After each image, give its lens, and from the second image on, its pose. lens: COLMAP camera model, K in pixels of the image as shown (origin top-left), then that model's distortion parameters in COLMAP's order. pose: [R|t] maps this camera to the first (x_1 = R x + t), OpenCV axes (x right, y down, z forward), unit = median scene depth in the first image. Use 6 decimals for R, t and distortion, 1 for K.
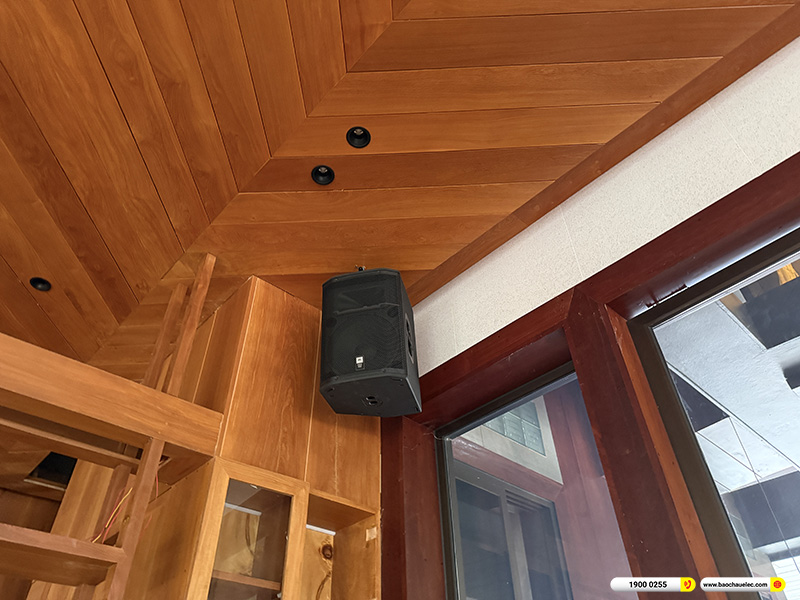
lens RADIAL K [[559.2, 0, 400.0], [0, 559.2, 300.0], [0, 0, 1]] dist [0.002463, -0.000826]
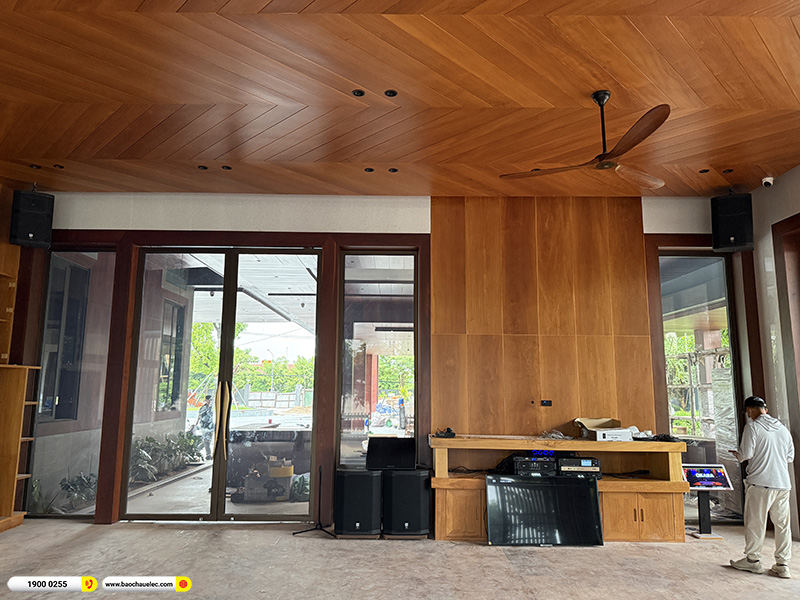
lens RADIAL K [[559.2, 0, 400.0], [0, 559.2, 300.0], [0, 0, 1]] dist [0.002463, -0.000826]
pose [[0.678820, 0.138332, 0.721158, -0.680828], [-0.505520, 0.800350, 0.322319, -1.242339], [-0.532591, -0.583356, 0.613223, -1.543992]]
